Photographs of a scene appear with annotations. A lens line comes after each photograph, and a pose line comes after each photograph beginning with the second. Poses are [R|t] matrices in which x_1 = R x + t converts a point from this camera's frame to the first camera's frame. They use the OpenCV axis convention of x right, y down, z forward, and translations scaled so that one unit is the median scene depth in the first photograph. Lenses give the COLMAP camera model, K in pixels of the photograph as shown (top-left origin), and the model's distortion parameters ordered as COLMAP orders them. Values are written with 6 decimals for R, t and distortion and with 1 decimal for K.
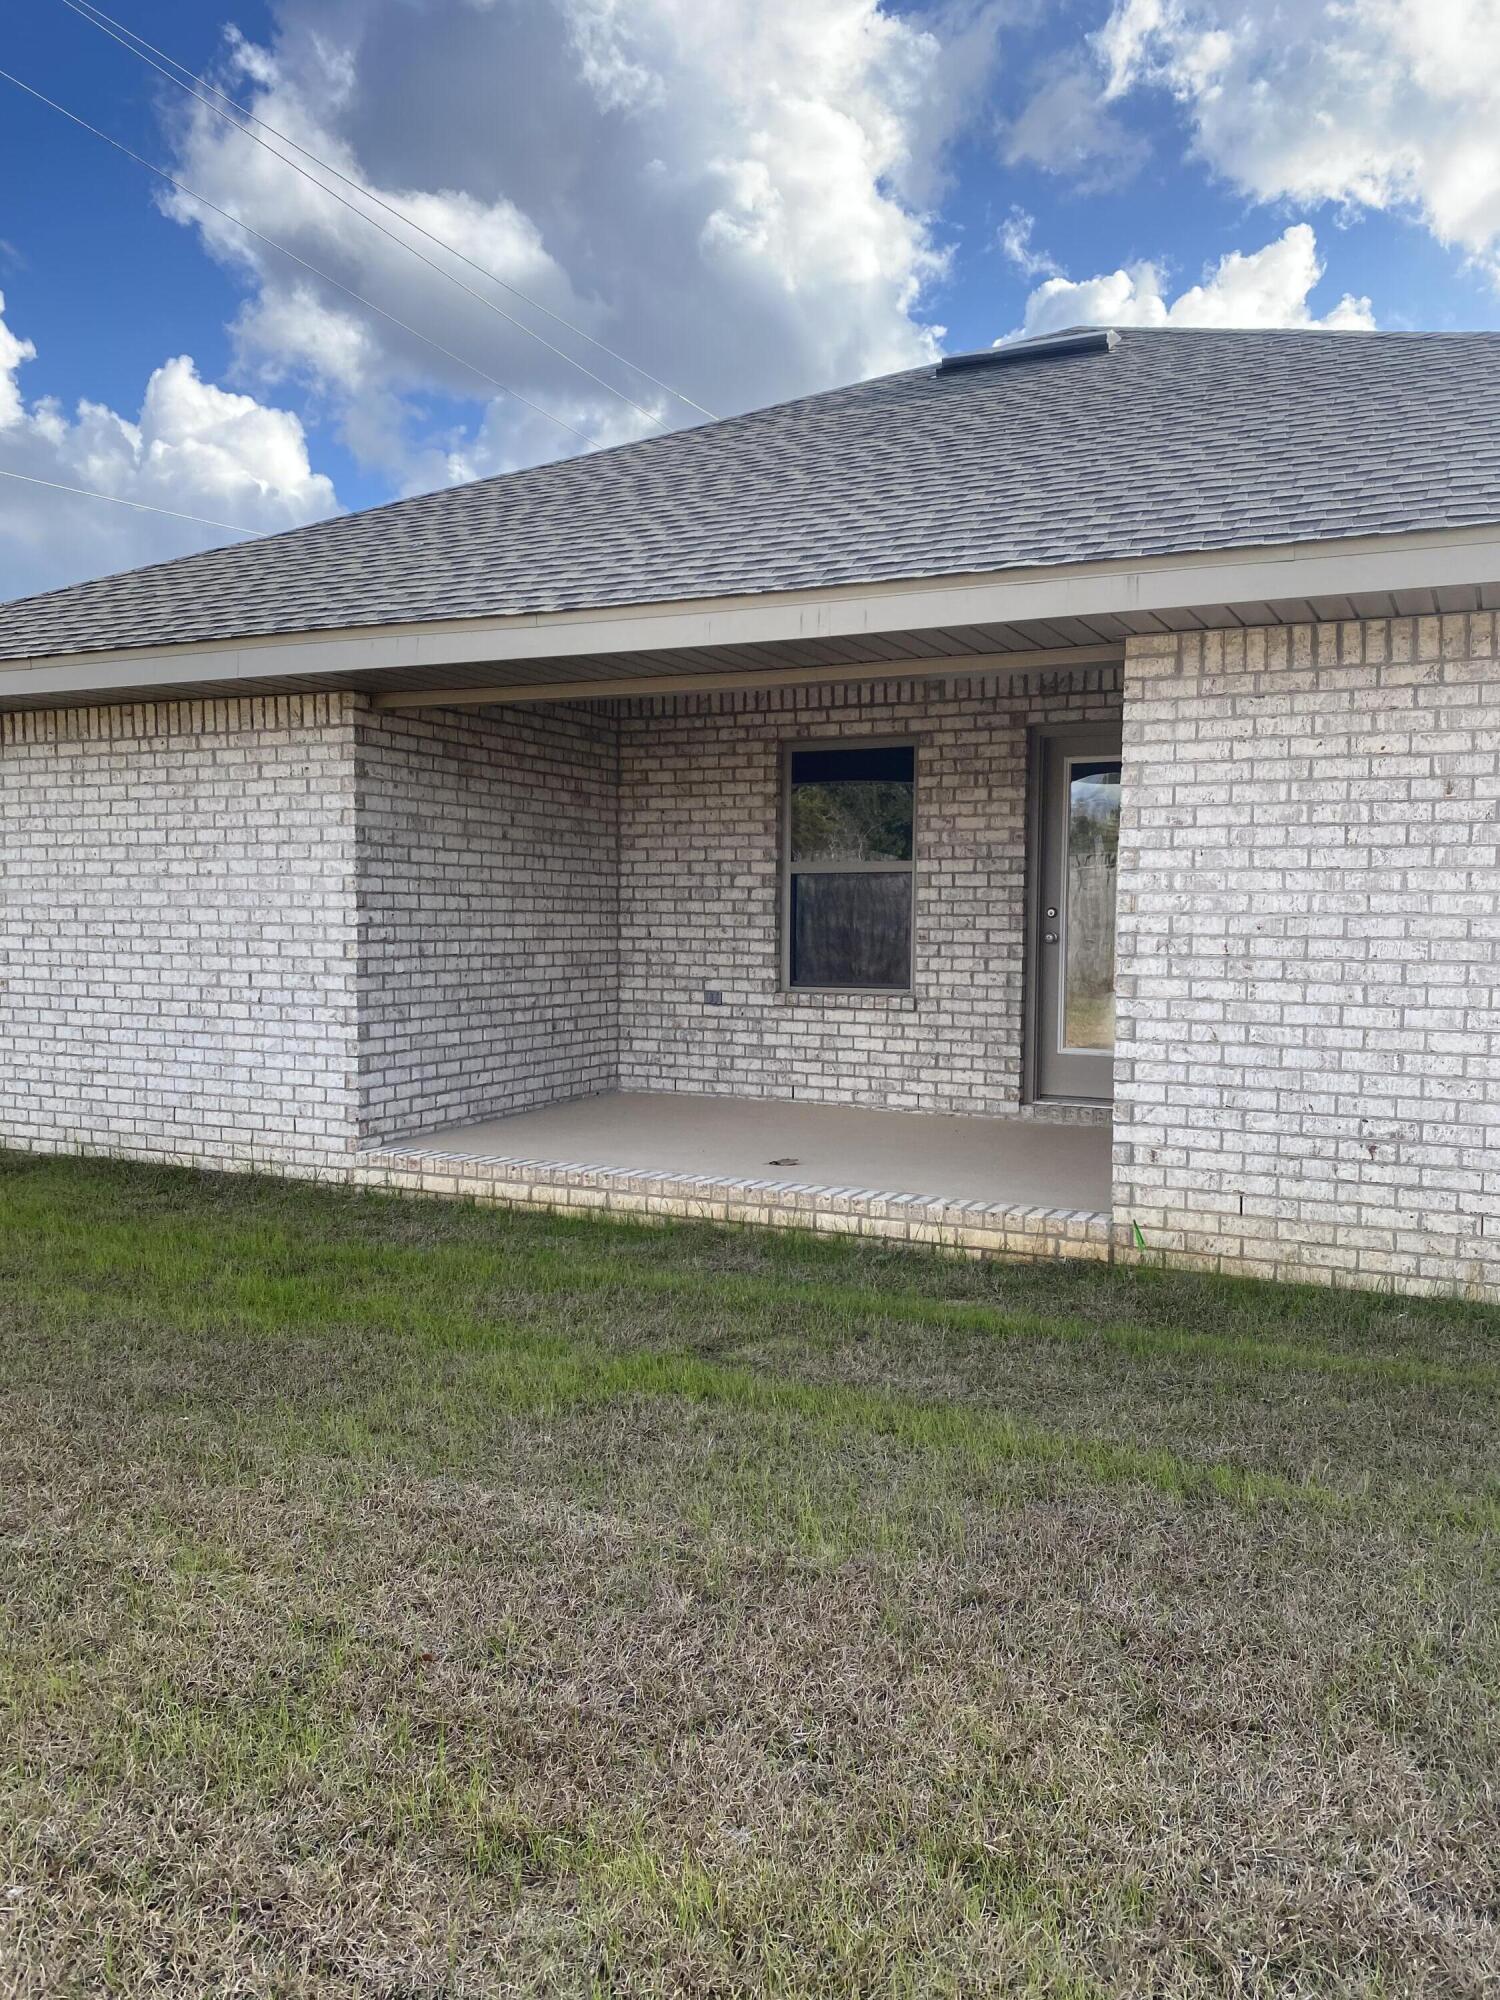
lens RADIAL K [[1523.4, 0, 766.7], [0, 1523.4, 995.8], [0, 0, 1]] dist [0.032033, -0.013598]
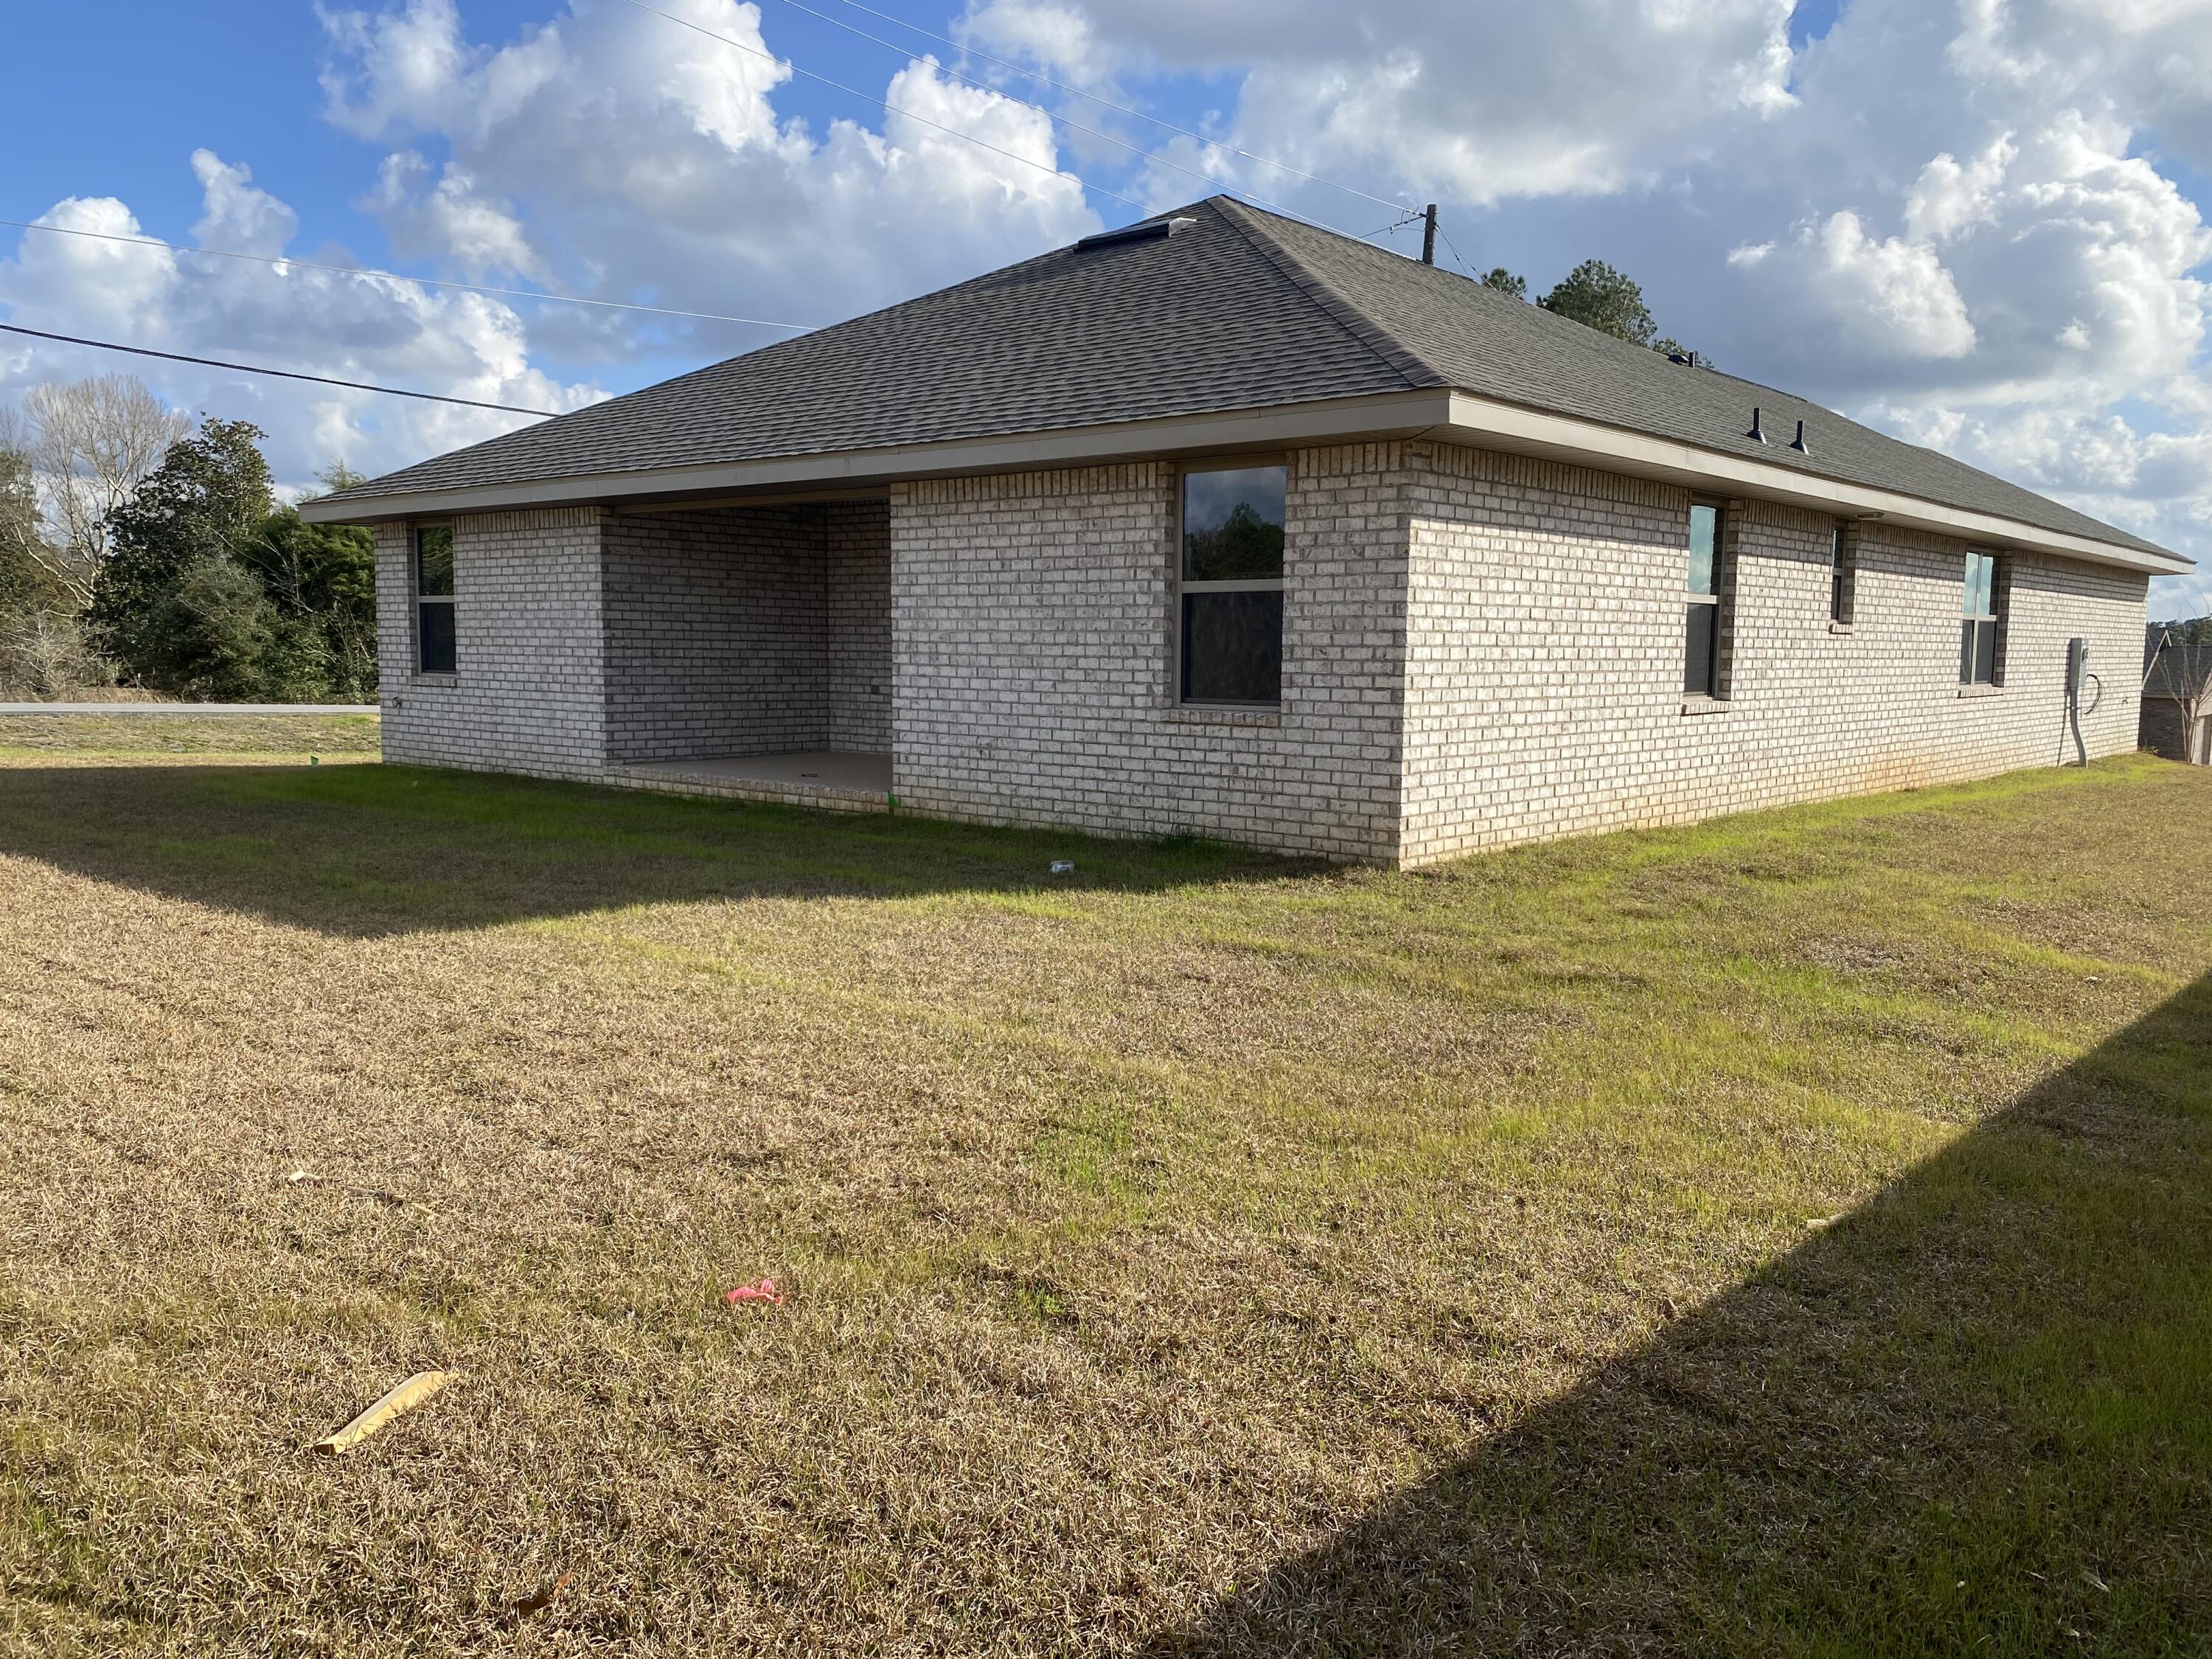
lens RADIAL K [[1684.8, 0, 1088.1], [0, 1684.8, 836.4], [0, 0, 1]] dist [0.032033, -0.013598]
pose [[0.963846, 0.033845, -0.264301, 0.762944], [-0.018780, 0.998062, 0.059319, 0.053932], [0.265796, -0.052211, 0.962614, -0.716713]]
